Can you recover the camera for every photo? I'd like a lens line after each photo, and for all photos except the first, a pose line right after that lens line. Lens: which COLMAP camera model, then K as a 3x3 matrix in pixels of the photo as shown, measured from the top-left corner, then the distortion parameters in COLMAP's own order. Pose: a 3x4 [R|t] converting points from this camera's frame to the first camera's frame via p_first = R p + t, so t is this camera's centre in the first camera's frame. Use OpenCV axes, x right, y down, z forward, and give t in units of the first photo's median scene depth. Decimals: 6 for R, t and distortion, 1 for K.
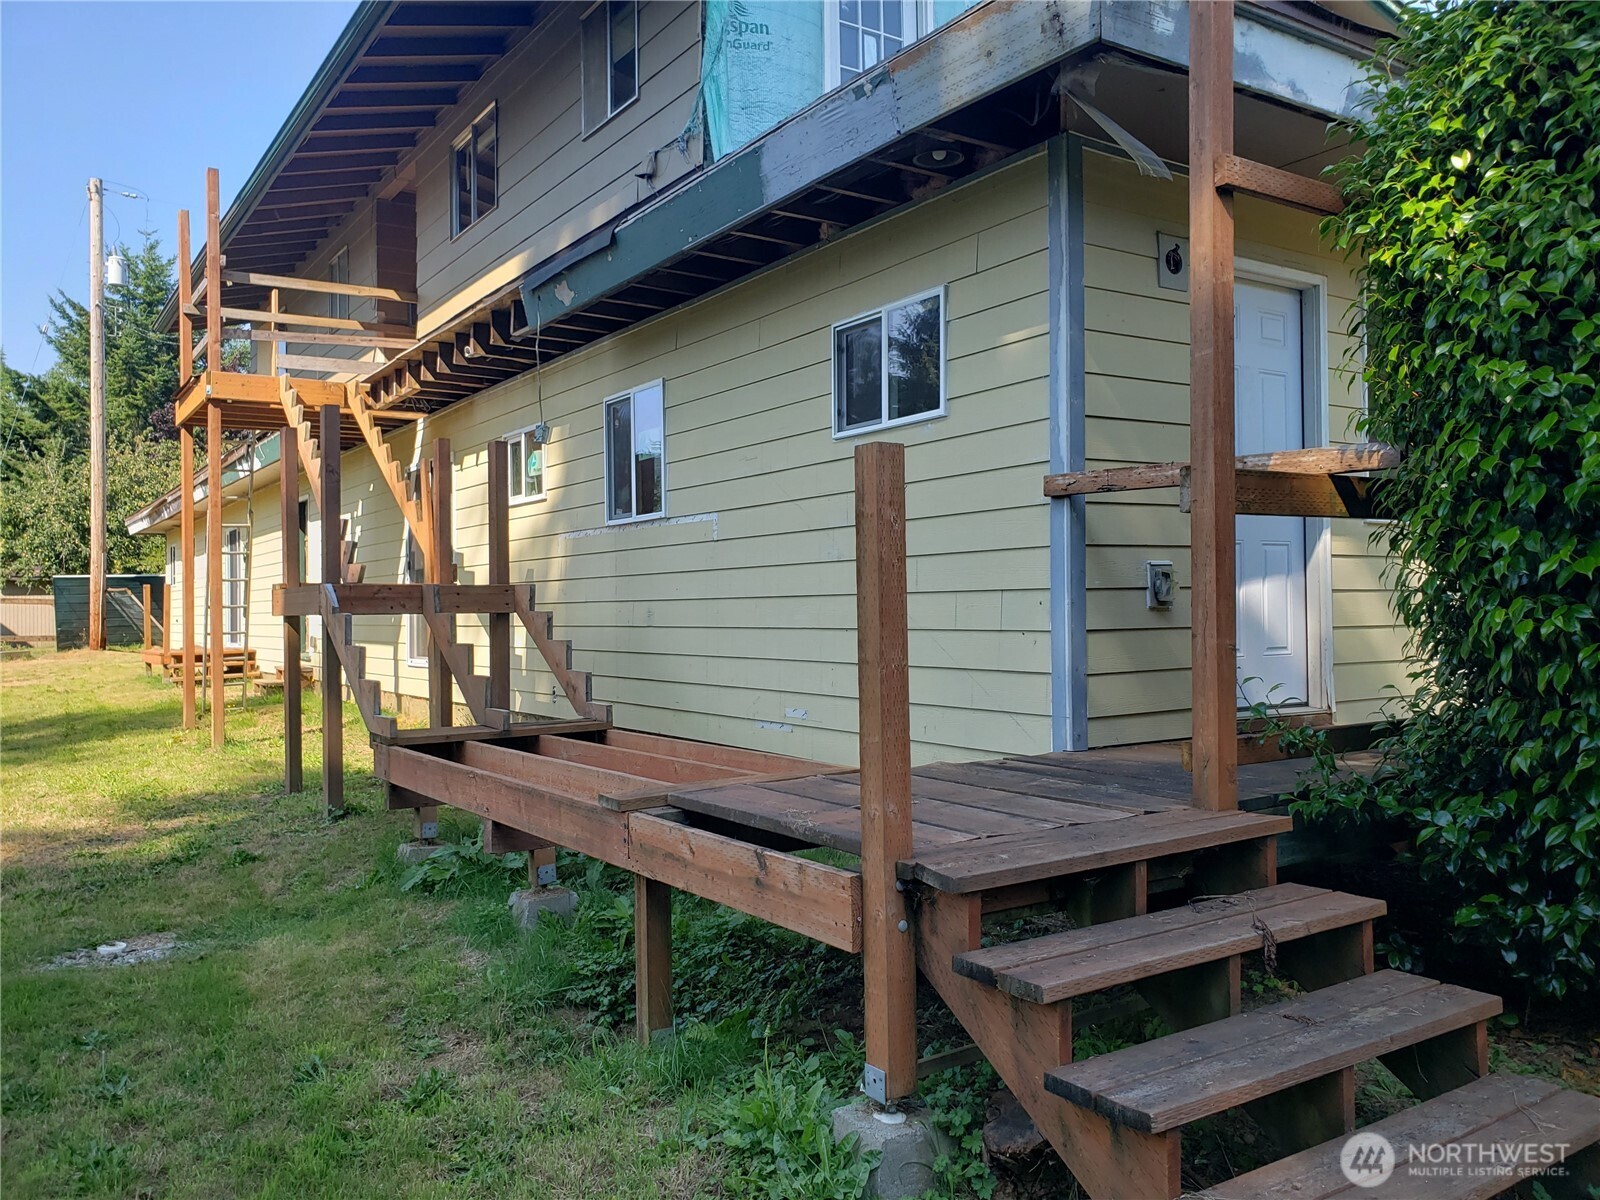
lens RADIAL K [[1243.8, 0, 791.0], [0, 1243.8, 602.8], [0, 0, 1]] dist [0.015370, -0.005906]
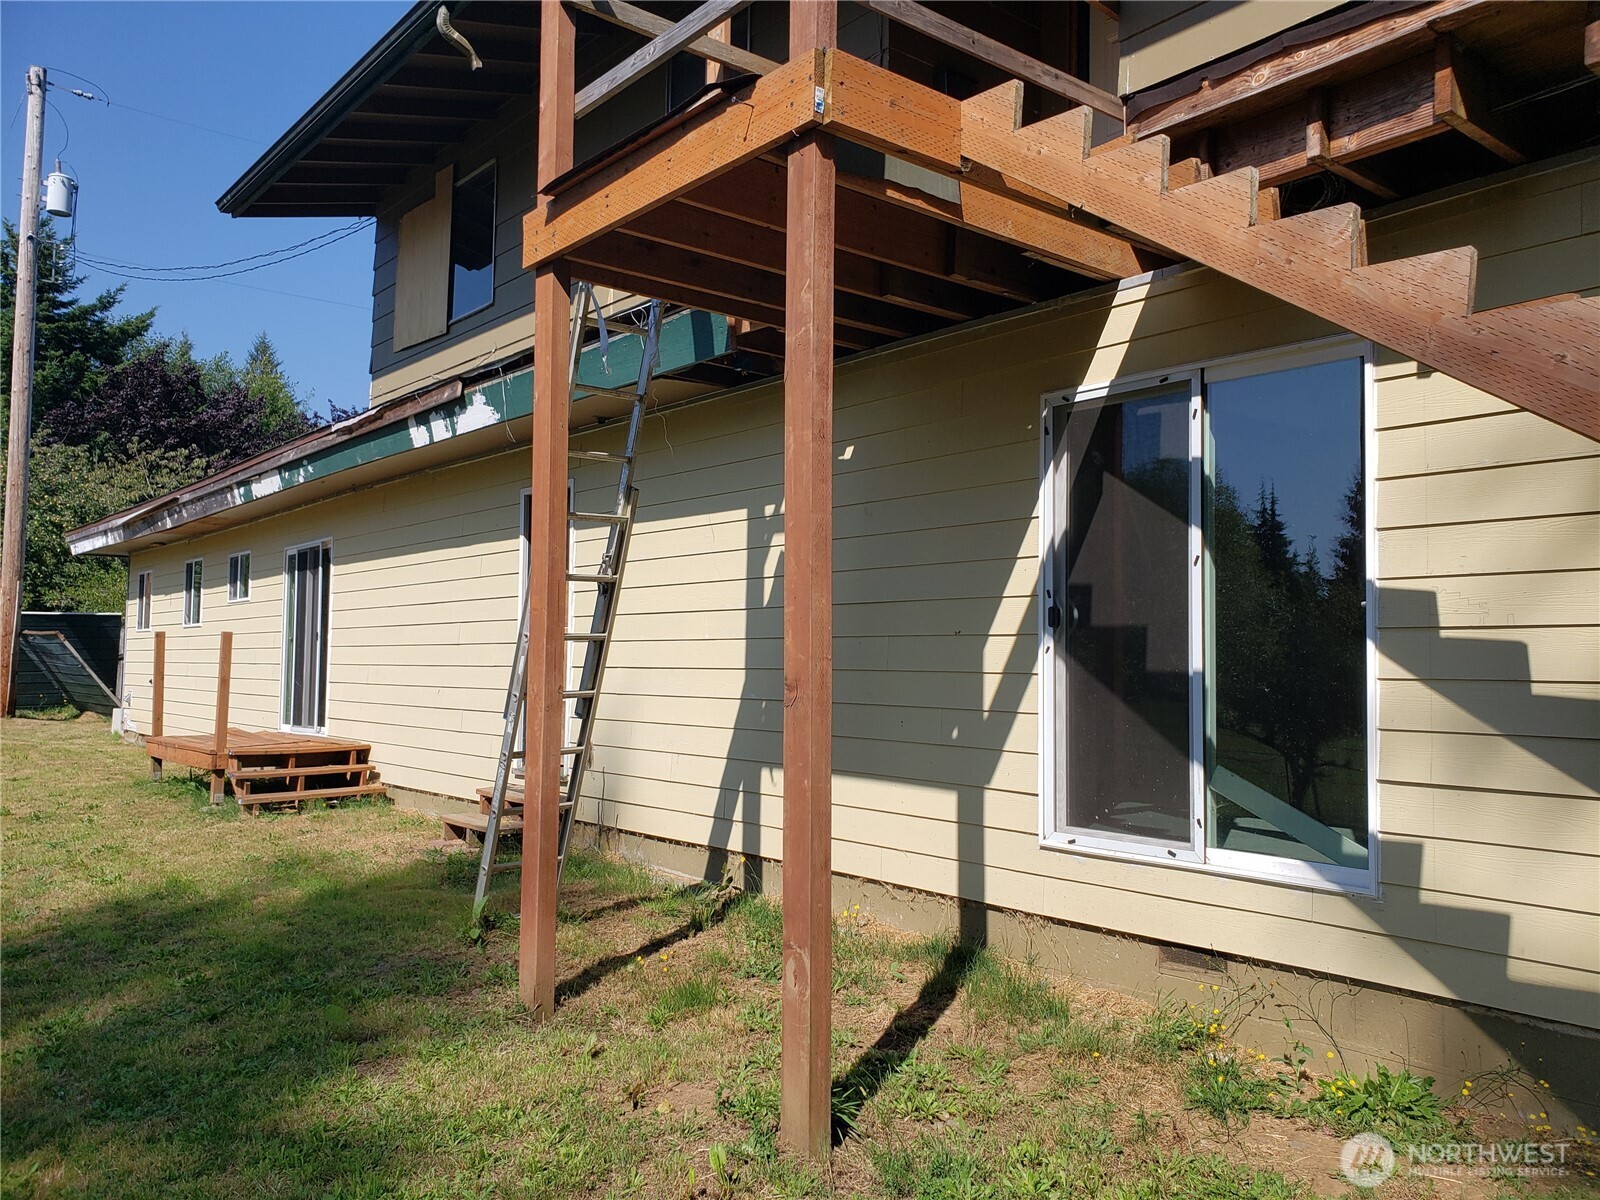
lens RADIAL K [[1243.8, 0, 808.5], [0, 1243.8, 598.5], [0, 0, 1]] dist [0.015370, -0.005906]
pose [[0.993354, 0.027704, 0.111716, -0.184700], [-0.022446, 0.998592, -0.048057, -0.005641], [-0.112891, 0.045230, 0.992577, 0.242572]]
